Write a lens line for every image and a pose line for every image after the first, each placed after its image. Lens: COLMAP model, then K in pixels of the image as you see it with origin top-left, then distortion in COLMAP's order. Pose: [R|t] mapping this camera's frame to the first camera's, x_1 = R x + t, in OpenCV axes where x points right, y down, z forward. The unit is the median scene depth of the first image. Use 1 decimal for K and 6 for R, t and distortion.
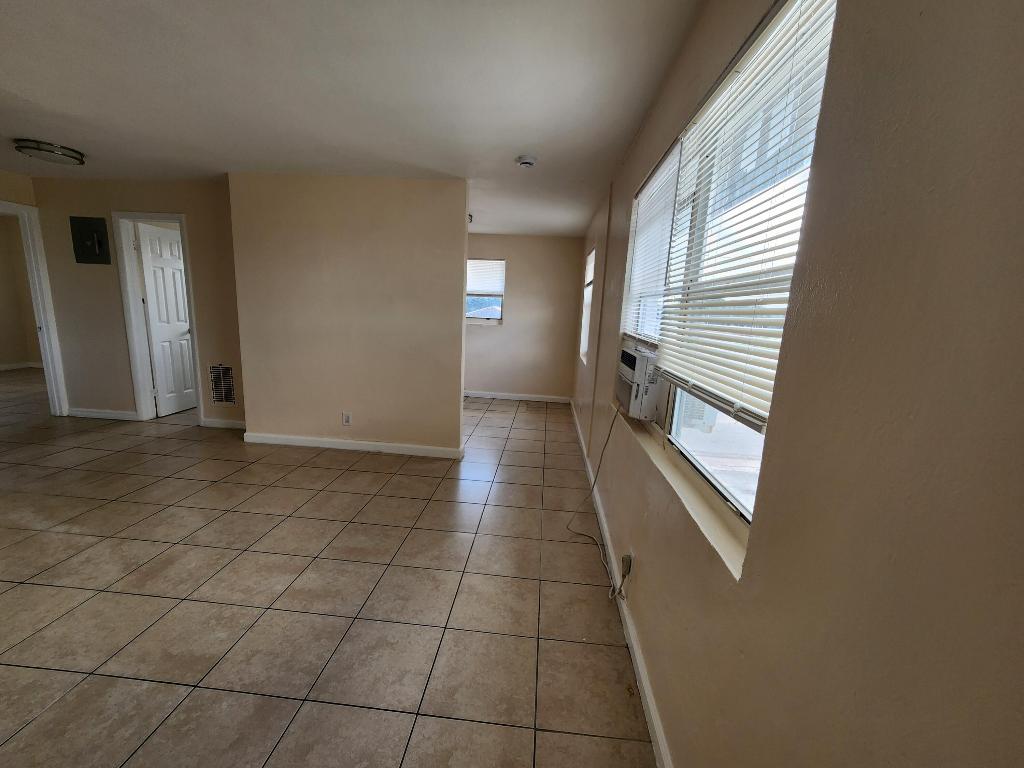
lens RADIAL K [[432.9, 0, 506.5], [0, 432.9, 391.2], [0, 0, 1]] dist [-0.015143, 0.000239]
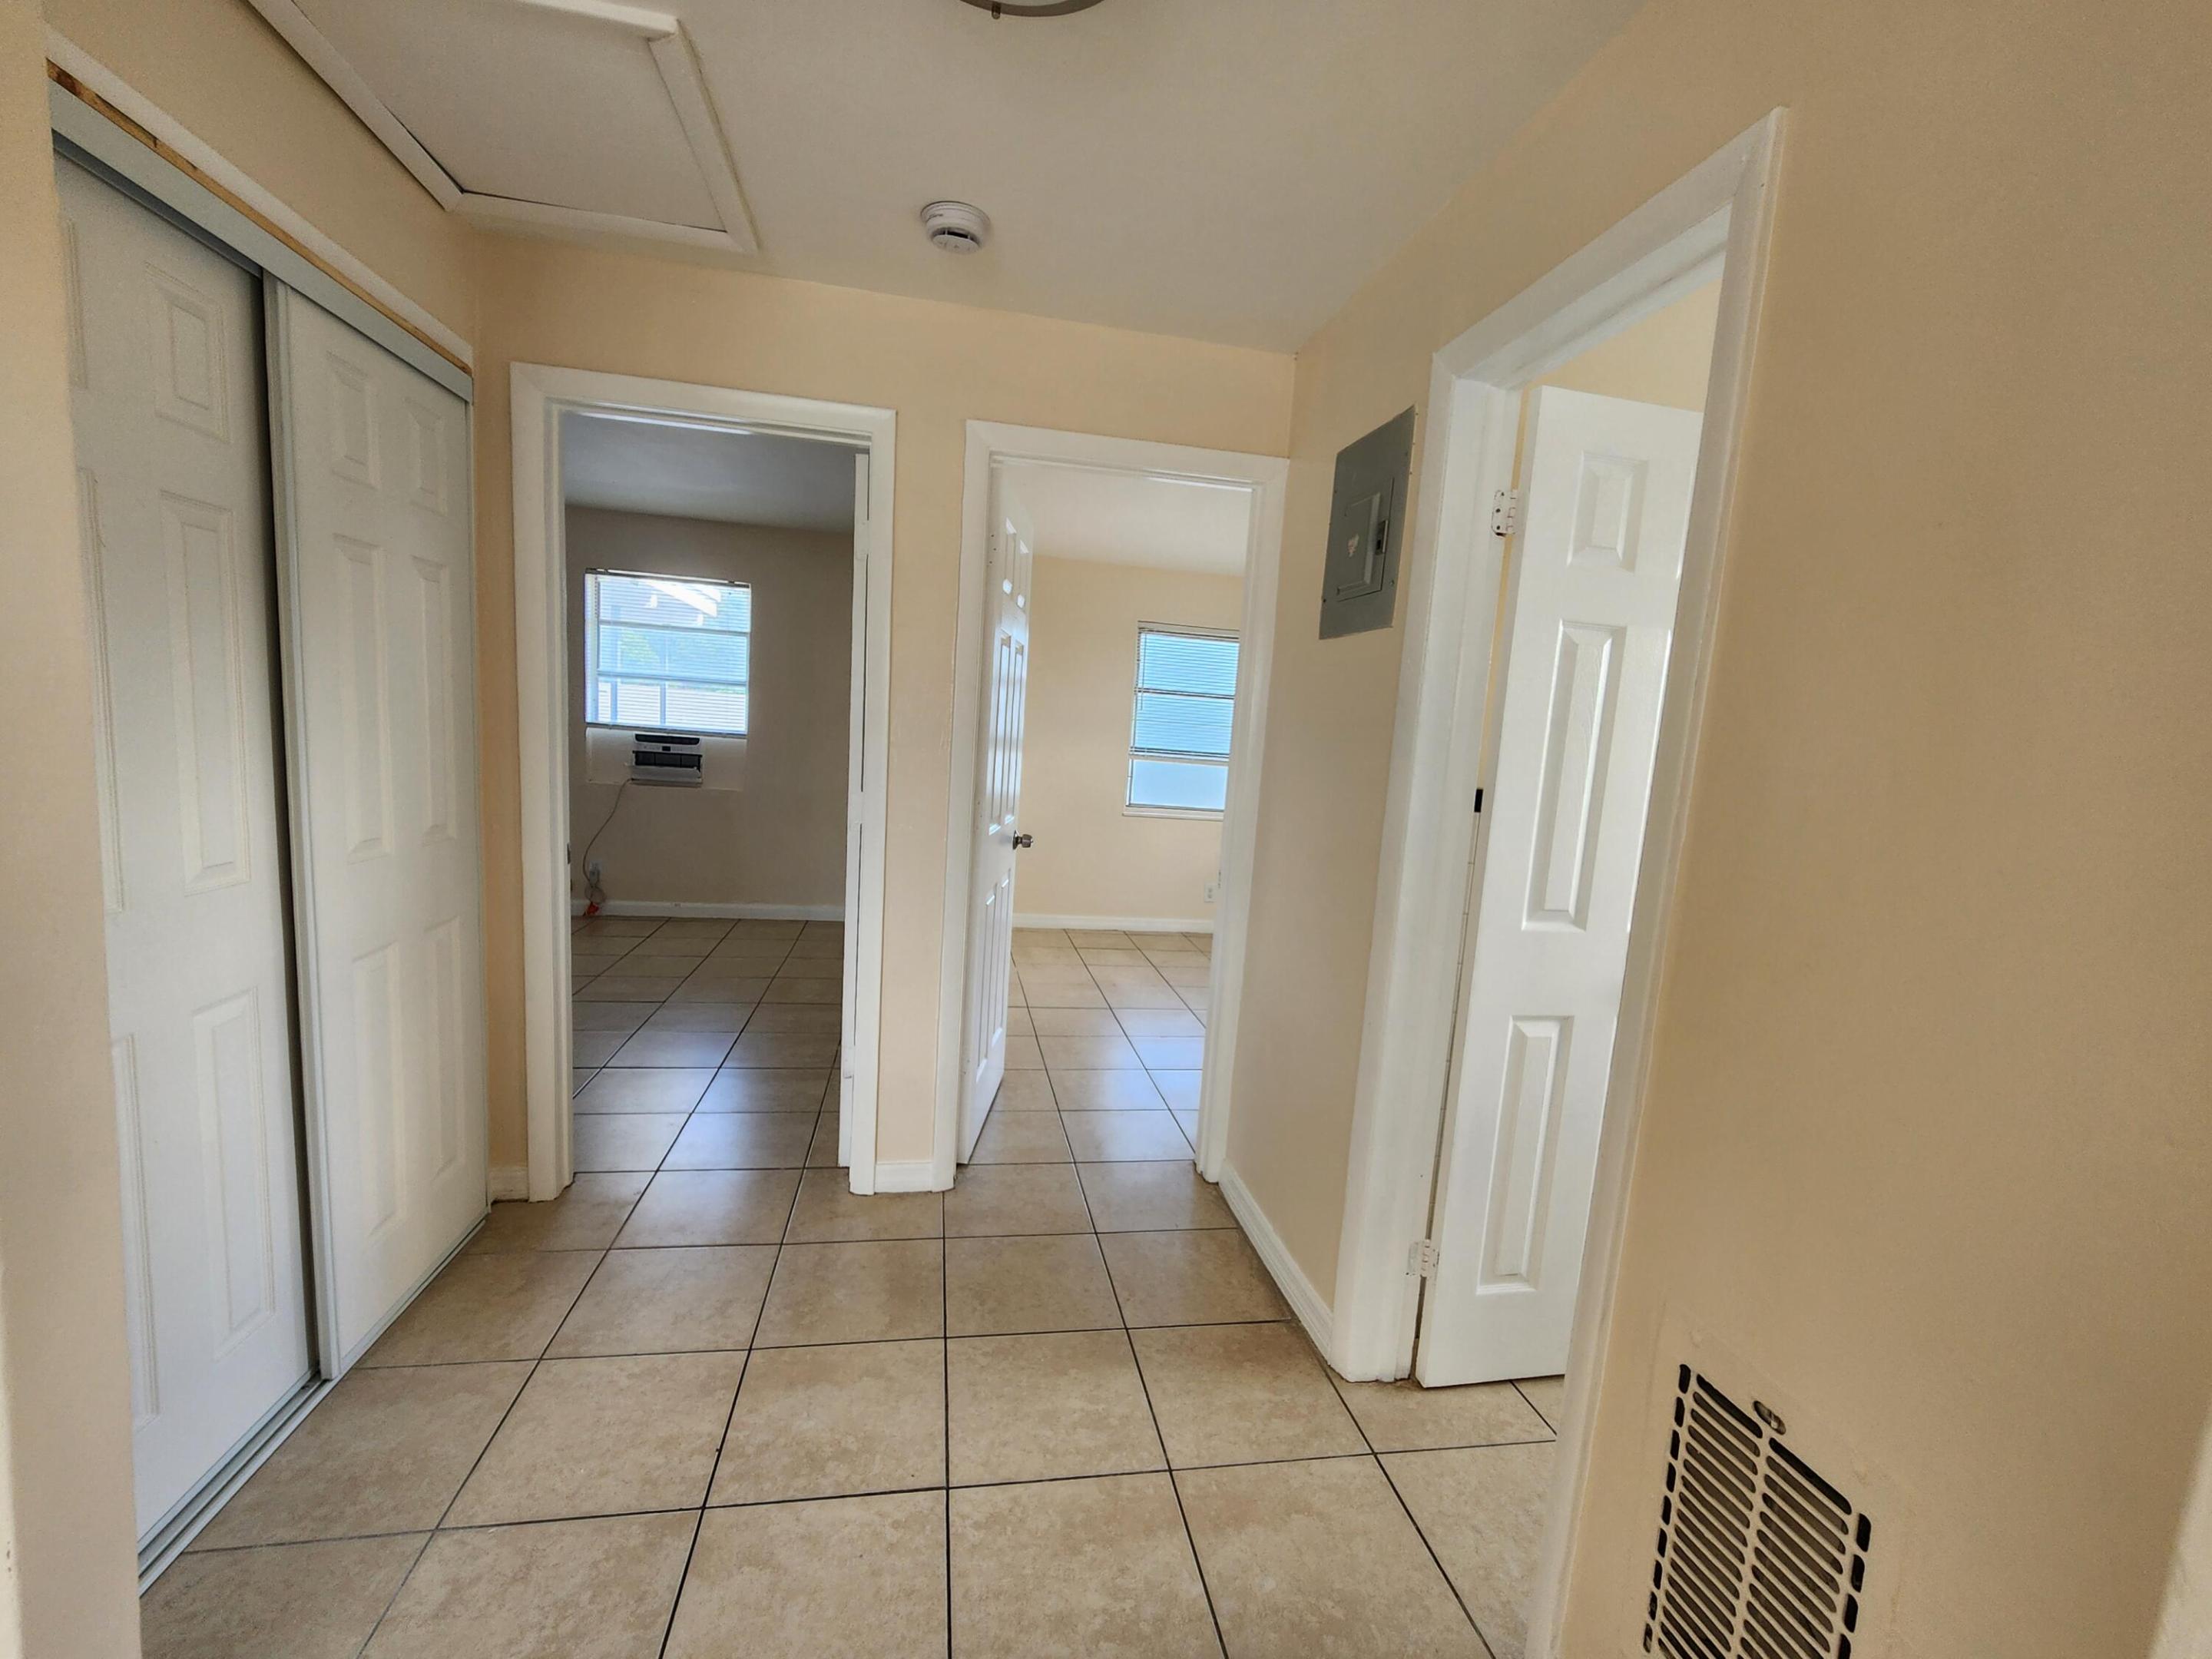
lens RADIAL K [[905.3, 0, 1116.2], [0, 905.3, 856.7], [0, 0, 1]] dist [0.000695, -0.000150]
pose [[0.267291, 0.098097, -0.958610, -0.486416], [-0.239122, 0.970441, 0.032633, -0.156510], [0.933475, 0.220502, 0.282848, 0.718929]]
